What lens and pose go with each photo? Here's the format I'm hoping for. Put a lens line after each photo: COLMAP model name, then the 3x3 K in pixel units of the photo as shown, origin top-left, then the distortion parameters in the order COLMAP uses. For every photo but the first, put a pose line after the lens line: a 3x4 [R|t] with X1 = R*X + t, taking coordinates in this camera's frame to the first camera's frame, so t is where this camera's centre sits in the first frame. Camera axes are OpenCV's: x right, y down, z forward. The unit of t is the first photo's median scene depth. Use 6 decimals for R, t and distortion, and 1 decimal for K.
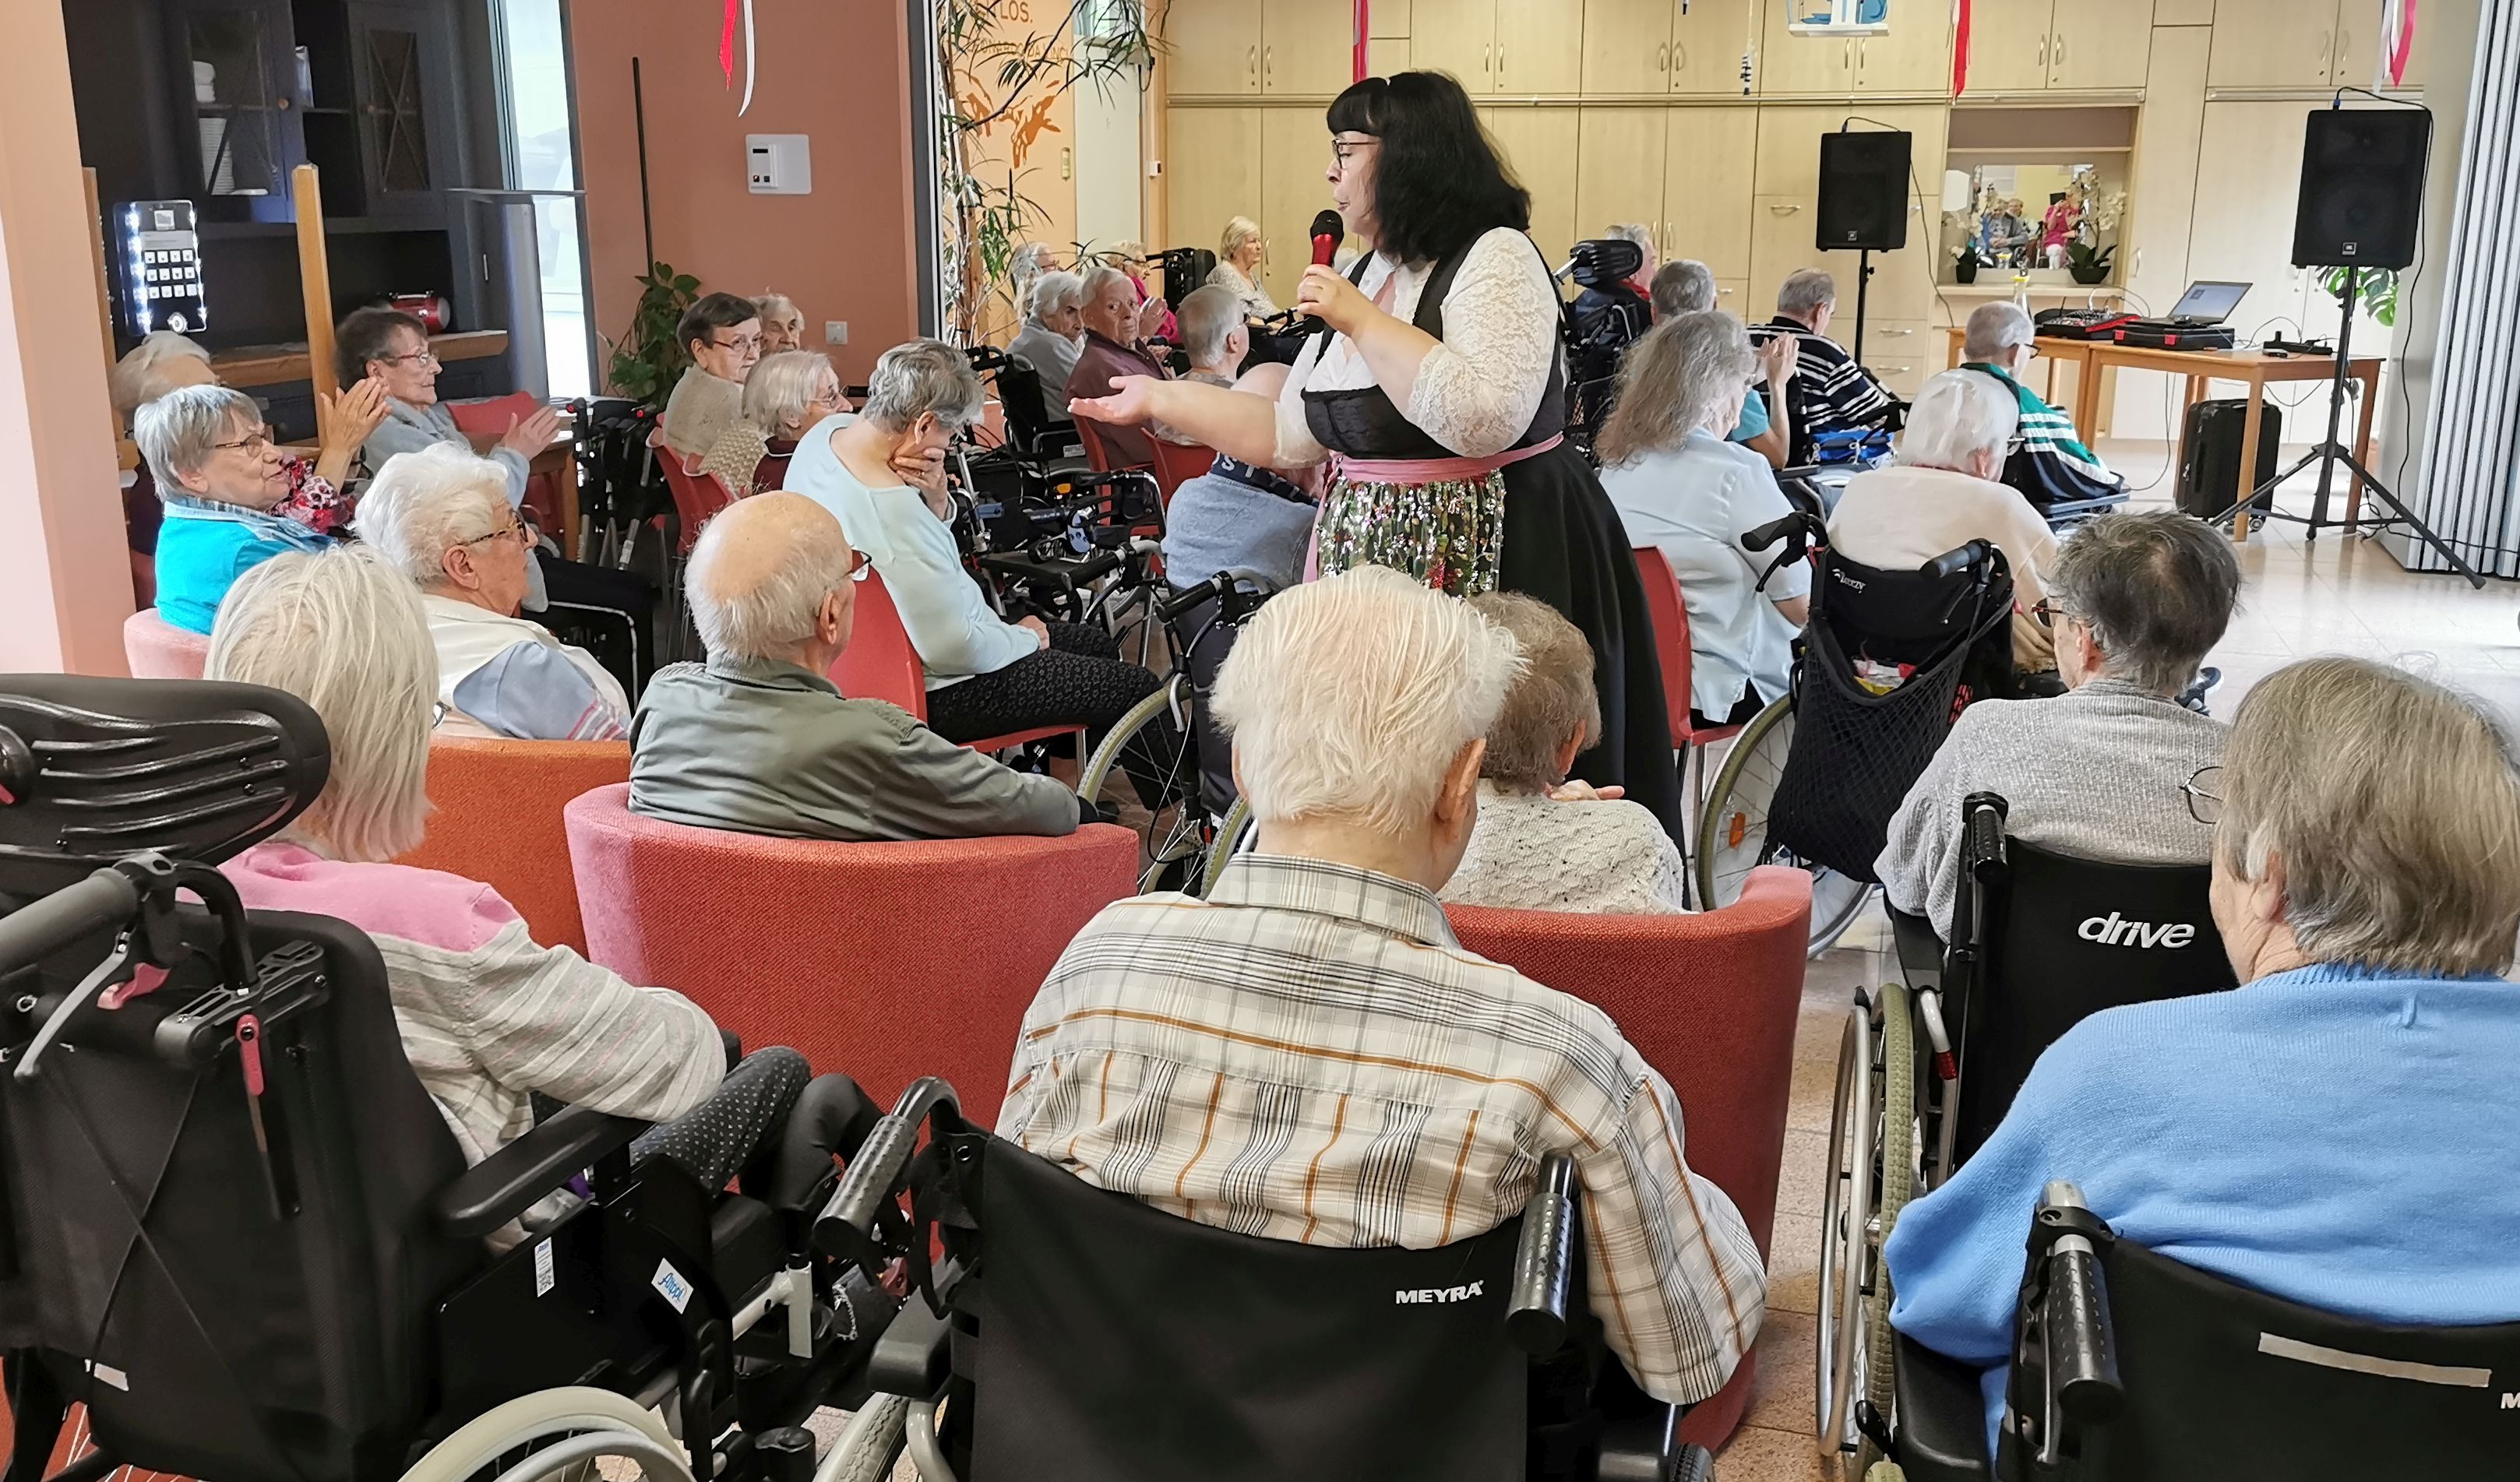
lens RADIAL K [[2189.7, 0, 1260.0], [0, 2189.7, 741.0], [0, 0, 1]] dist [0.004128, 0.013639]
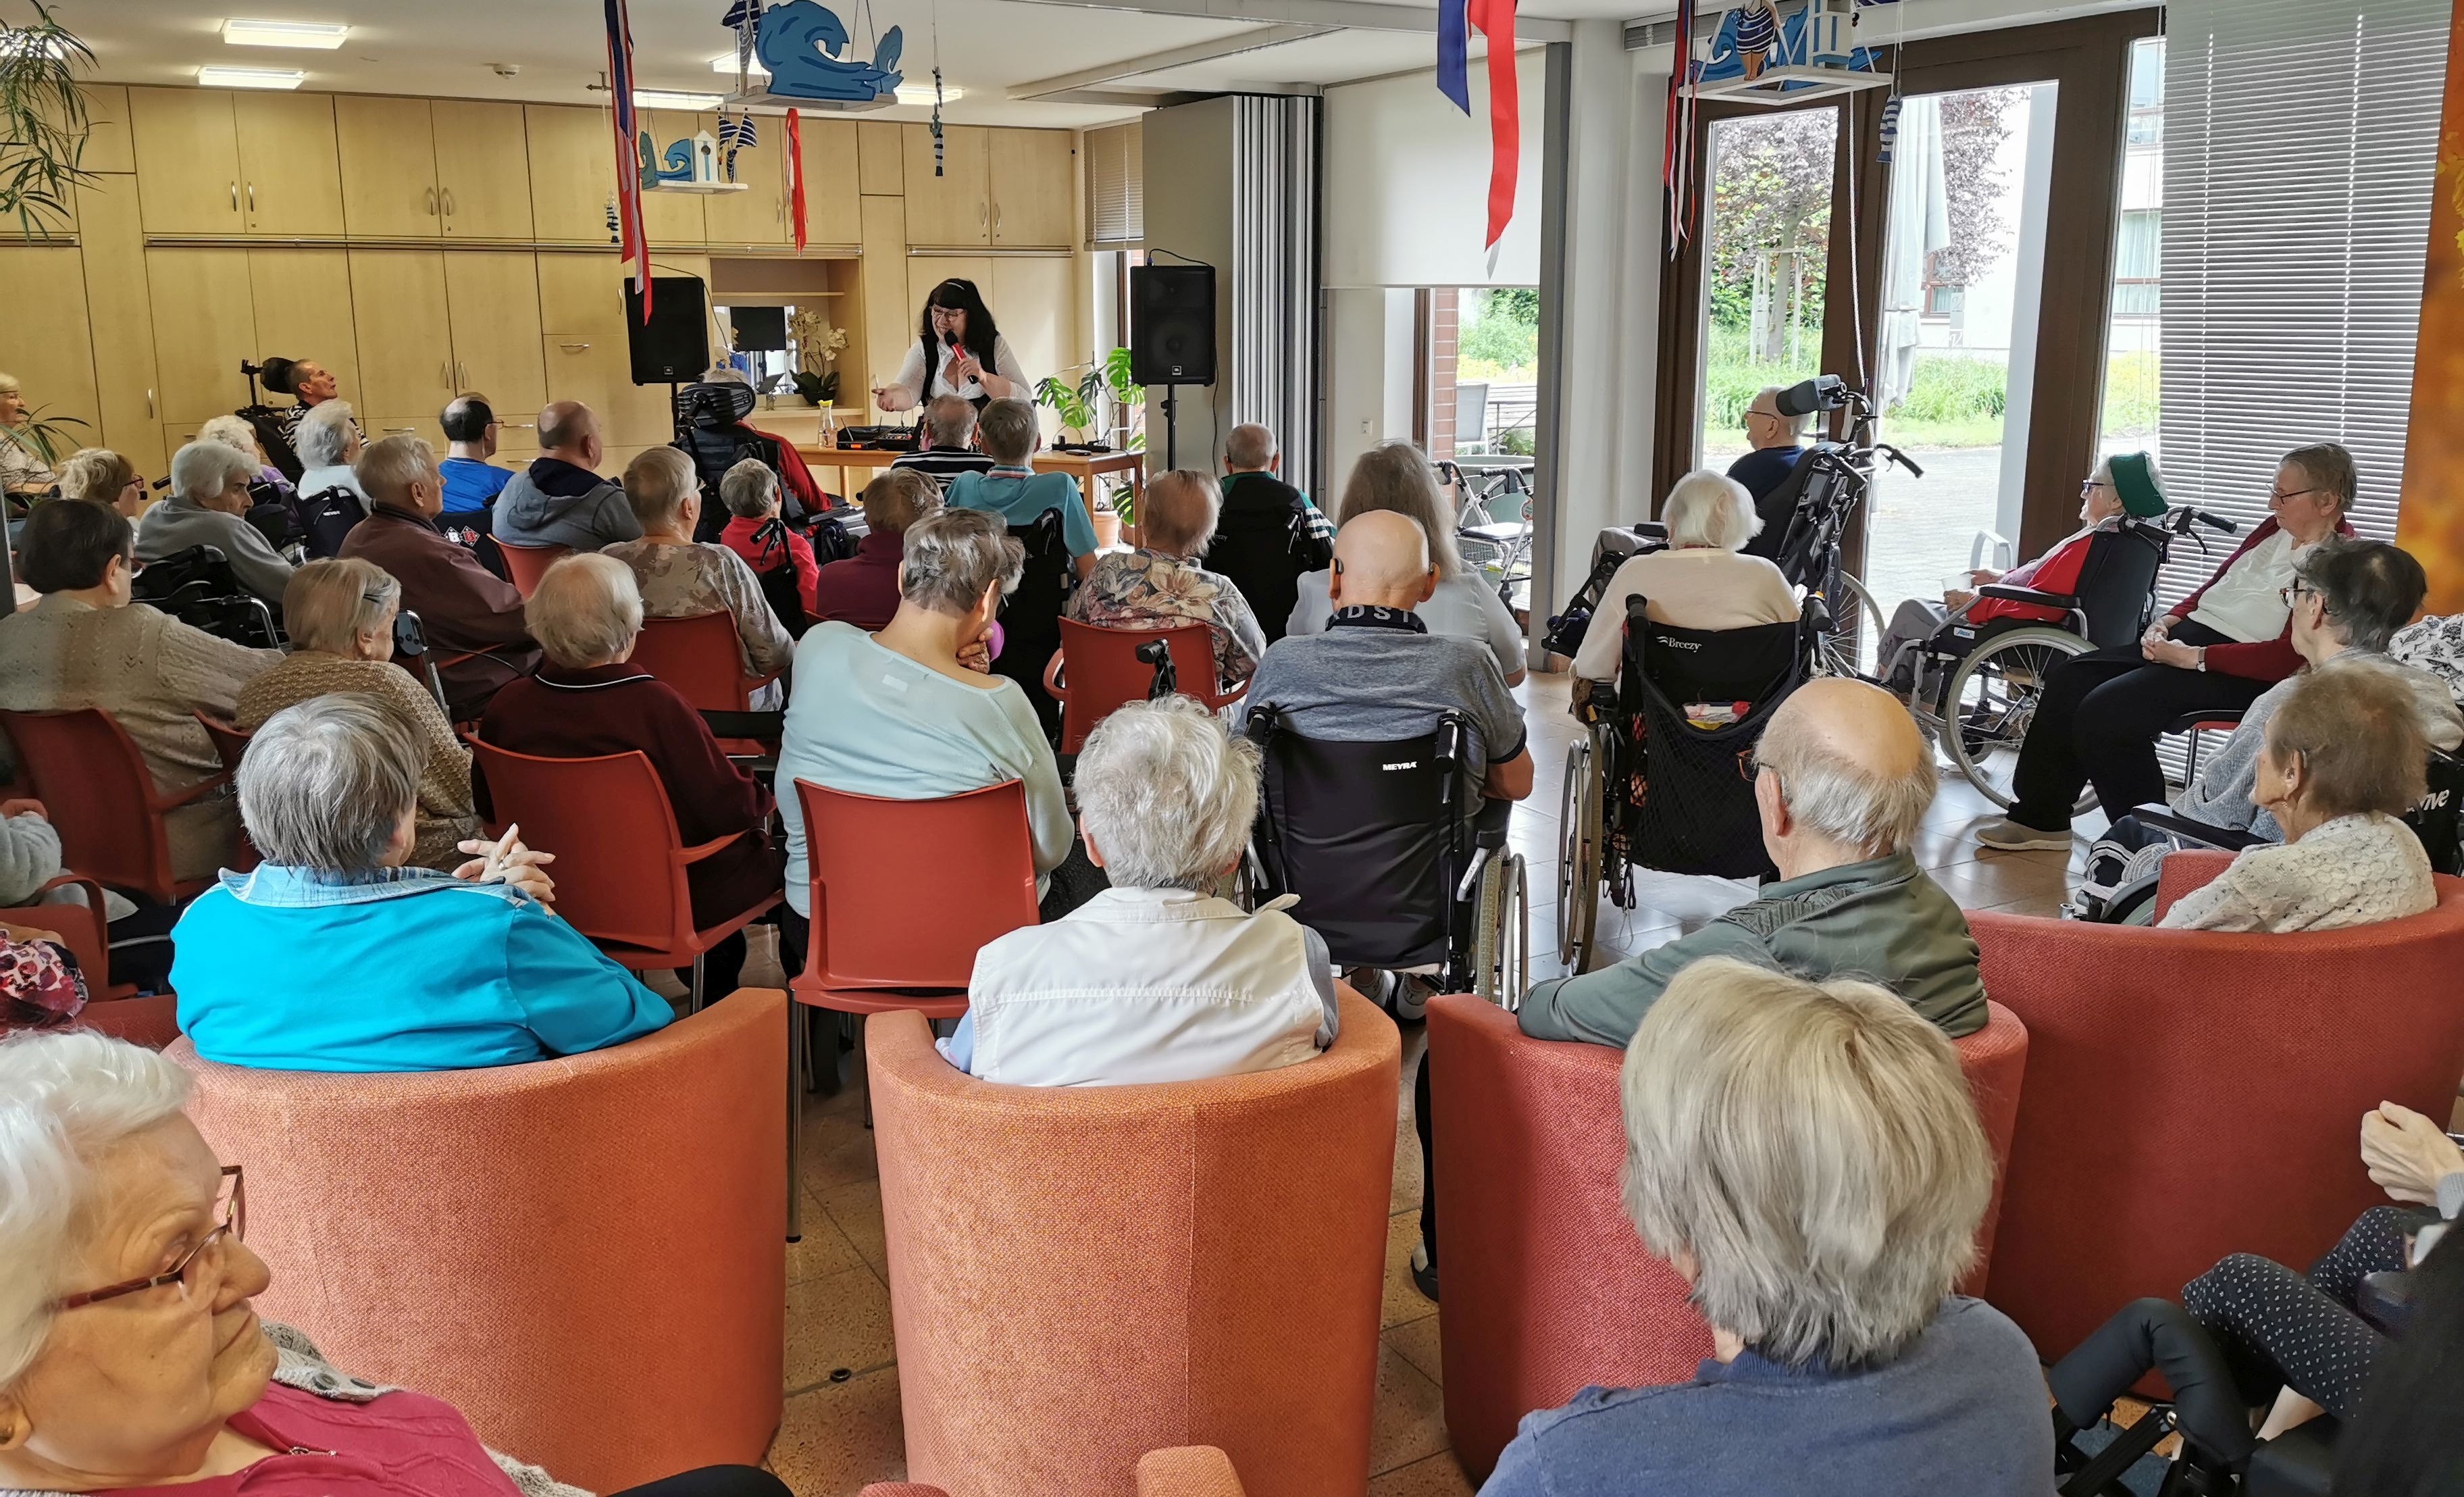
lens RADIAL K [[1893.6, 0, 1235.7], [0, 1893.6, 685.3], [0, 0, 1]] dist [0.053947, -0.093551]
pose [[0.682778, -0.147881, 0.715503, -0.341726], [0.188495, 0.981804, 0.023046, -0.061780], [-0.705892, 0.119134, 0.698229, 0.213436]]
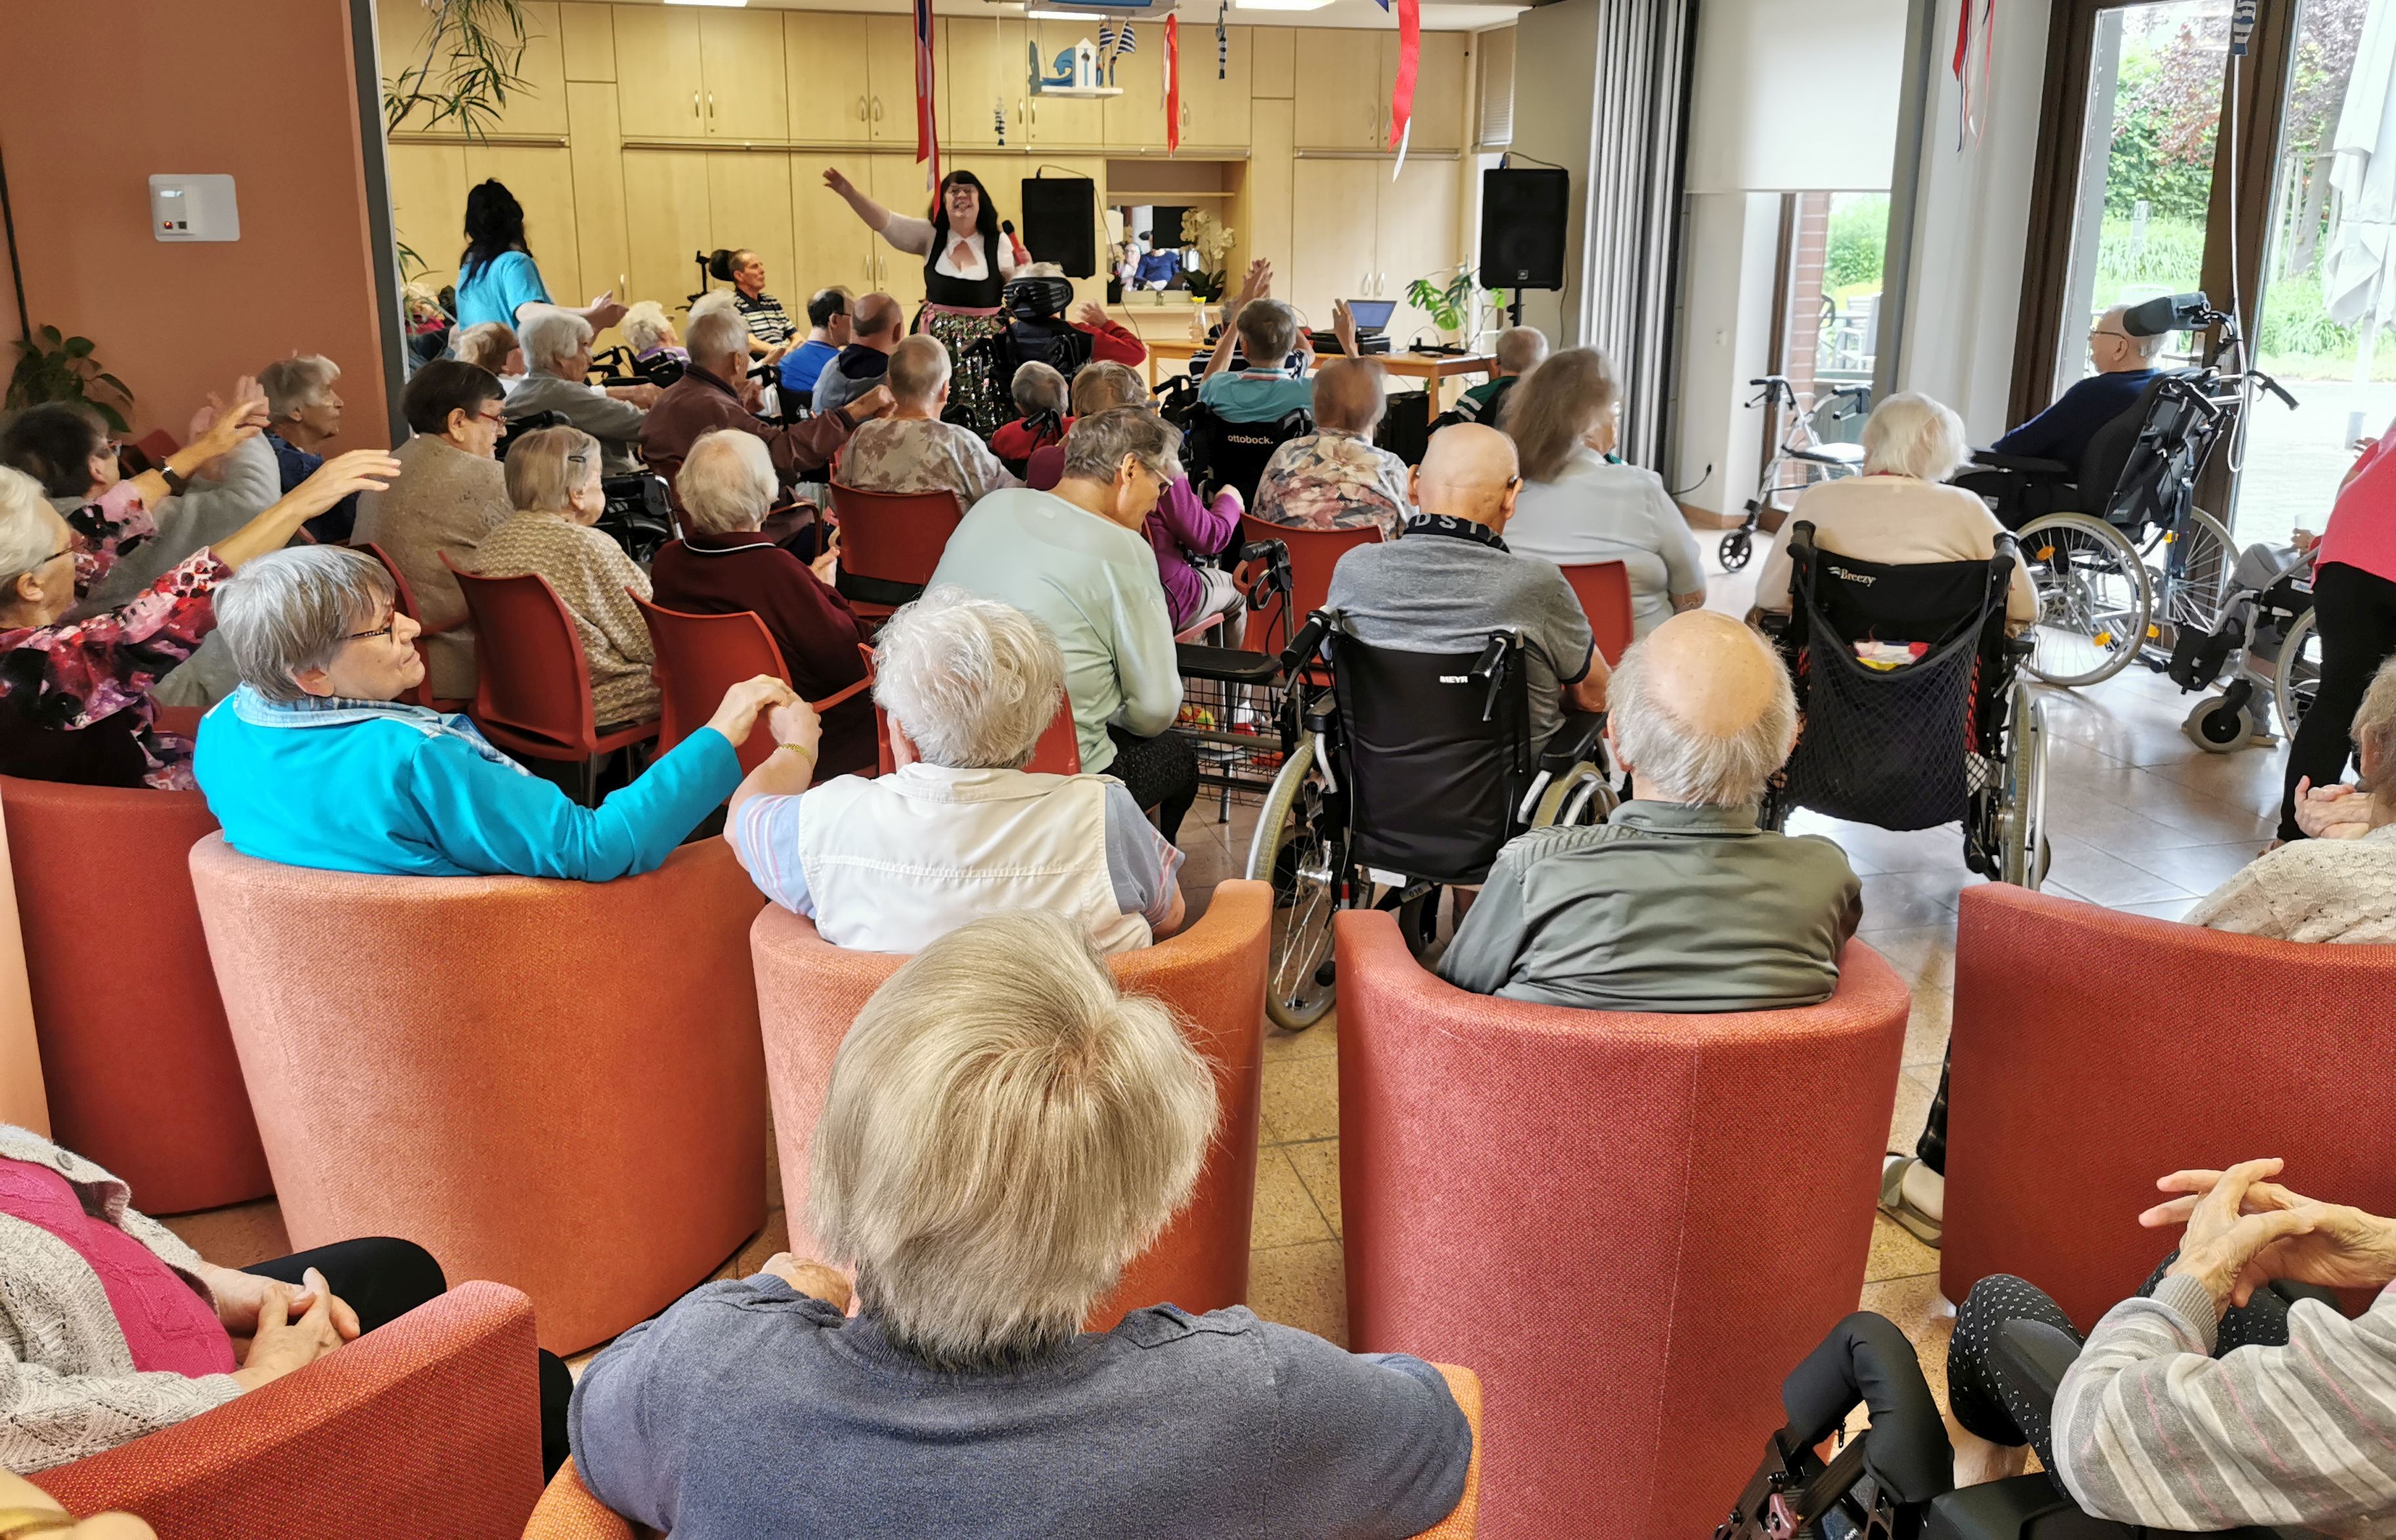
lens RADIAL K [[1863.3, 0, 1205.1], [0, 1863.3, 648.2], [0, 0, 1]] dist [0.012981, -0.002045]
pose [[0.855261, -0.116574, 0.504915, -0.267570], [0.126485, 0.991859, 0.014749, -0.047022], [-0.502523, 0.051250, 0.863043, 0.158863]]
